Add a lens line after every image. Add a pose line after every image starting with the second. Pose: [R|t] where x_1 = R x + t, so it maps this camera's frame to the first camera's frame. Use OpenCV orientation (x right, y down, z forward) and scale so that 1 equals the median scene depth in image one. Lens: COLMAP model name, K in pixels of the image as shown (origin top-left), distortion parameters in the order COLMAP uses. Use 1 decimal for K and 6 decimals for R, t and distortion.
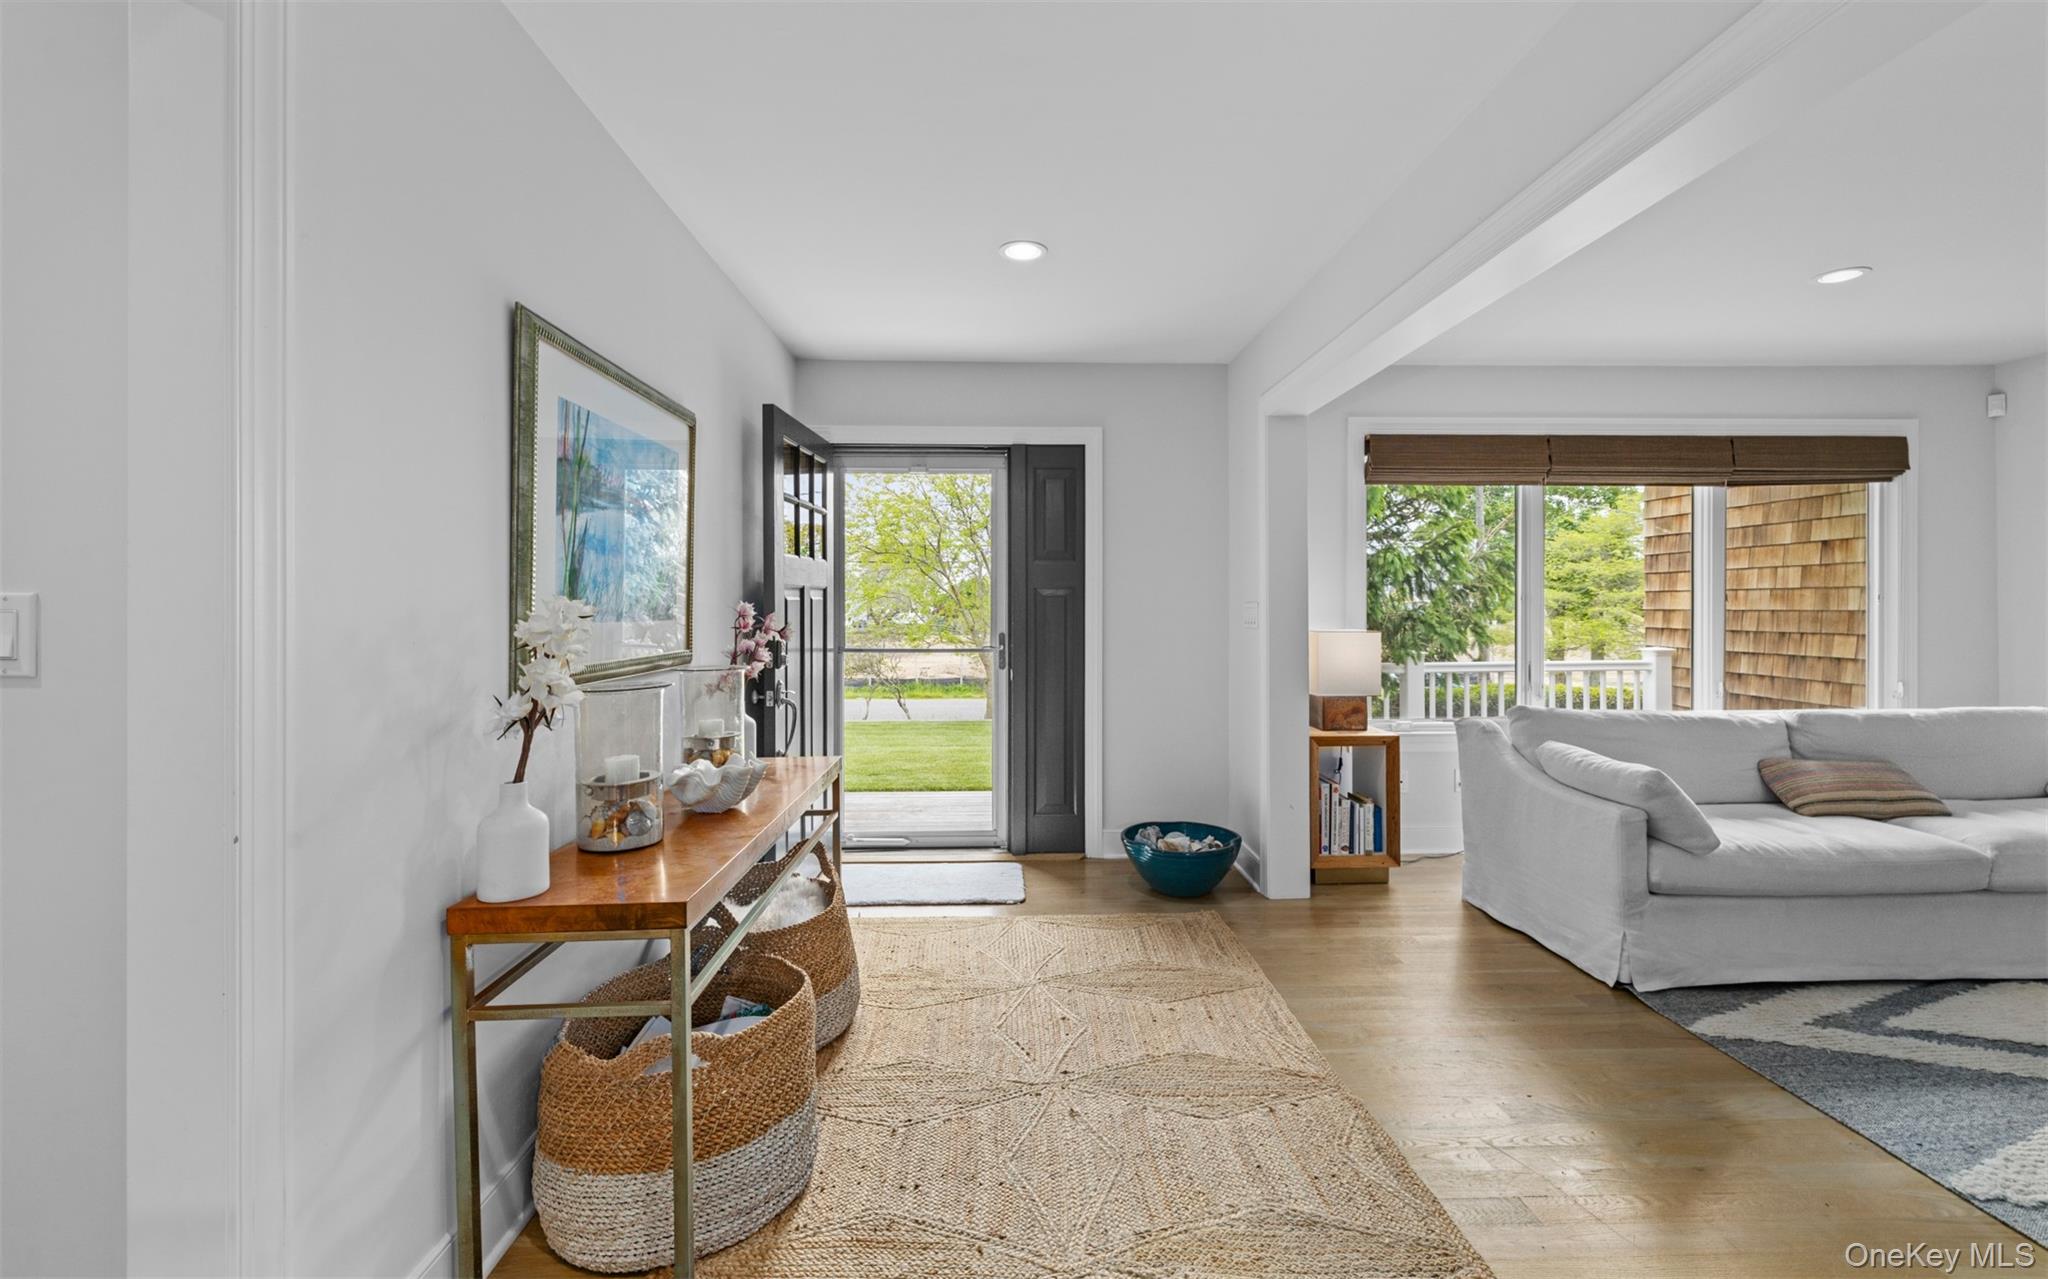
lens RADIAL K [[854.9, 0, 1023.4], [0, 854.9, 595.9], [0, 0, 1]] dist [-0.001140, -0.000419]
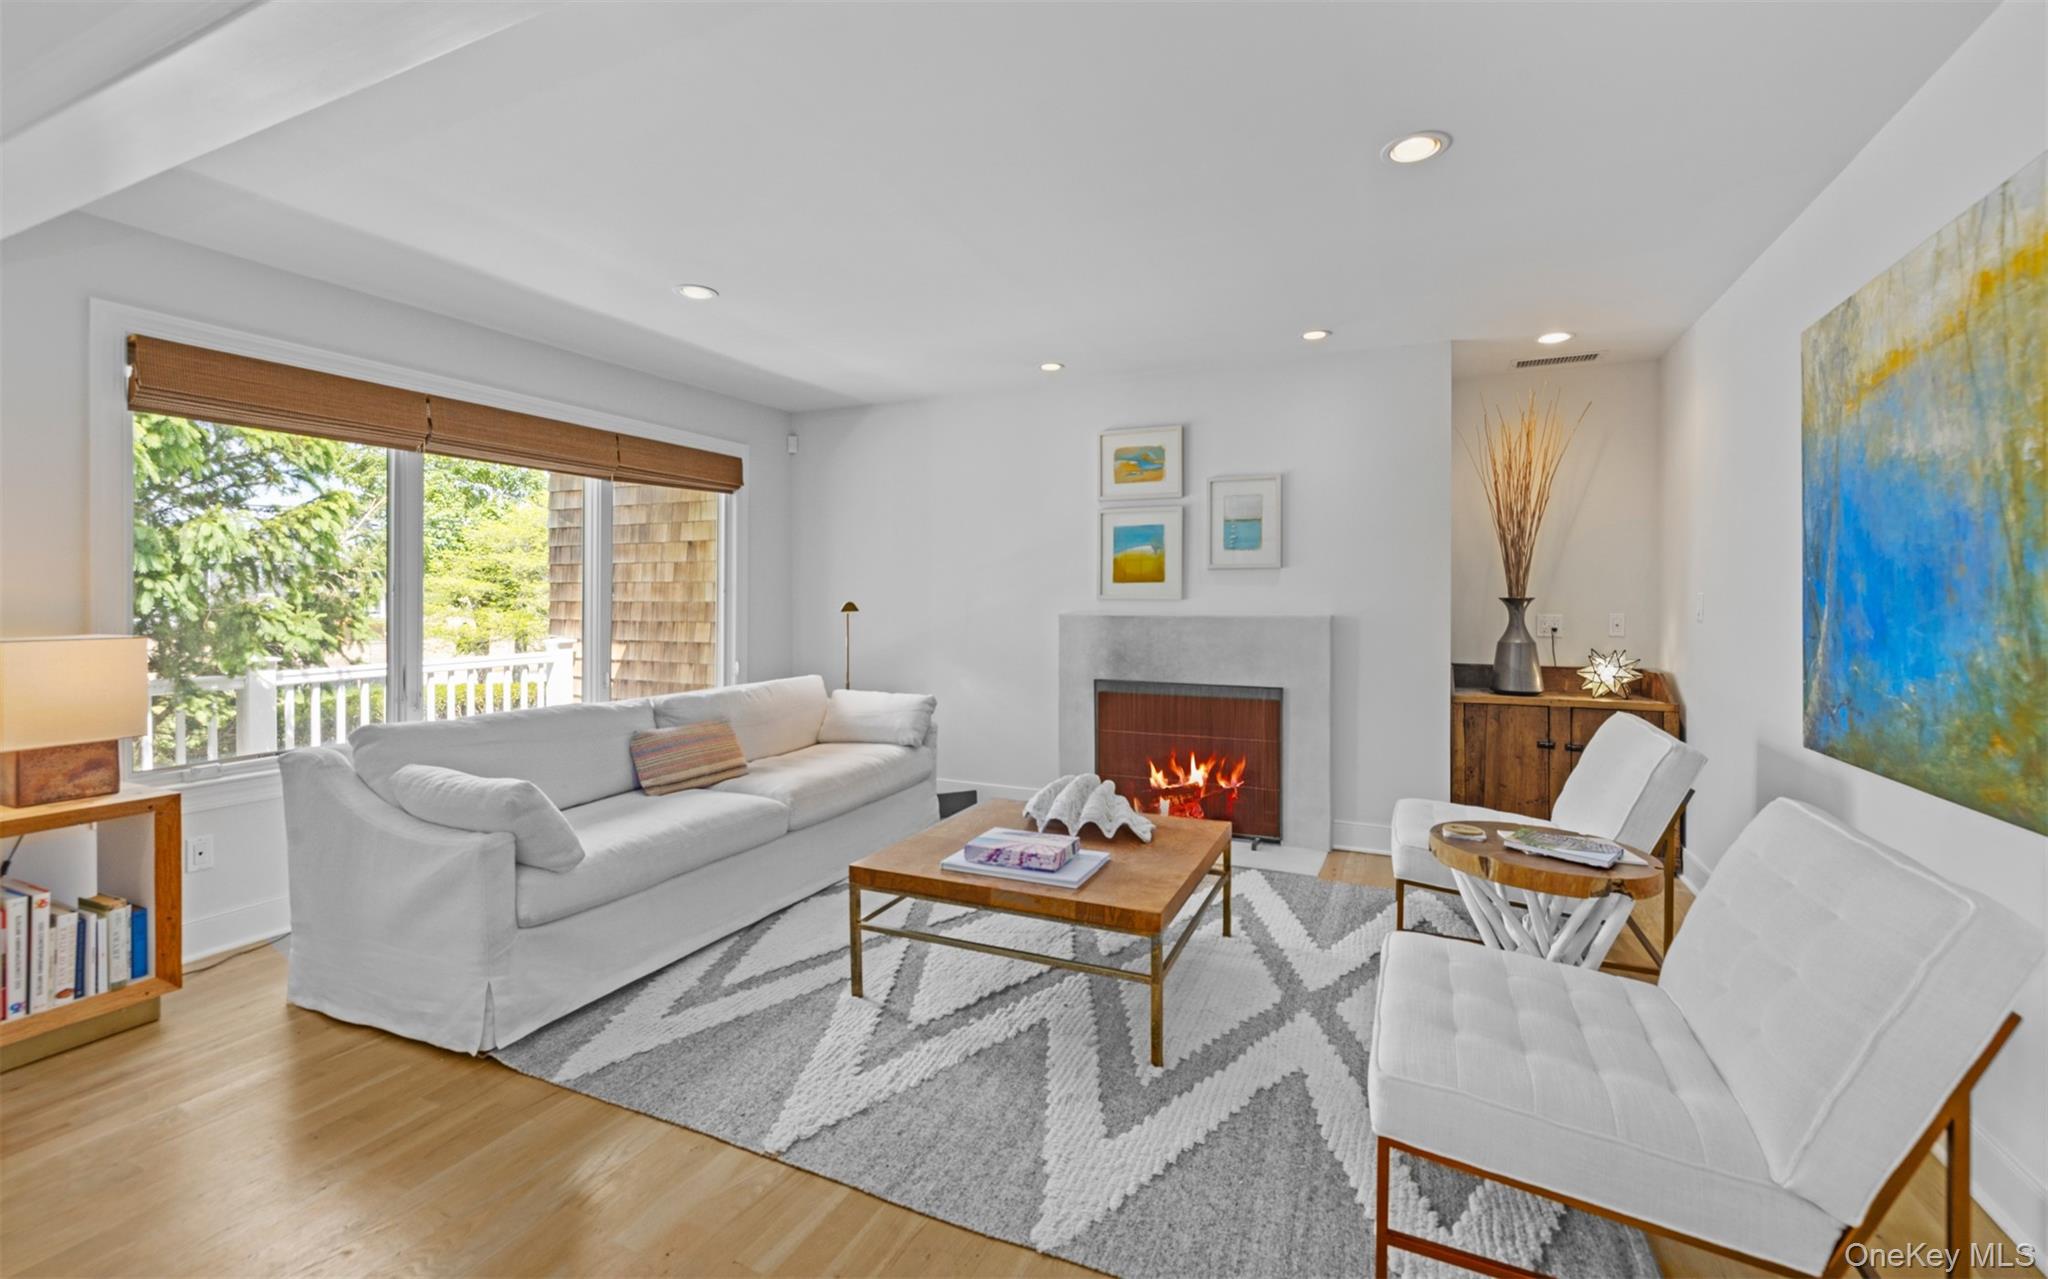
lens RADIAL K [[865.9, 0, 1018.1], [0, 865.9, 614.7], [0, 0, 1]] dist [-0.000277, 0.000193]
pose [[0.445684, -0.014847, 0.895067, 0.129226], [-0.013835, 0.999629, 0.023470, 0.000124], [-0.895084, -0.022844, 0.445313, 0.118581]]
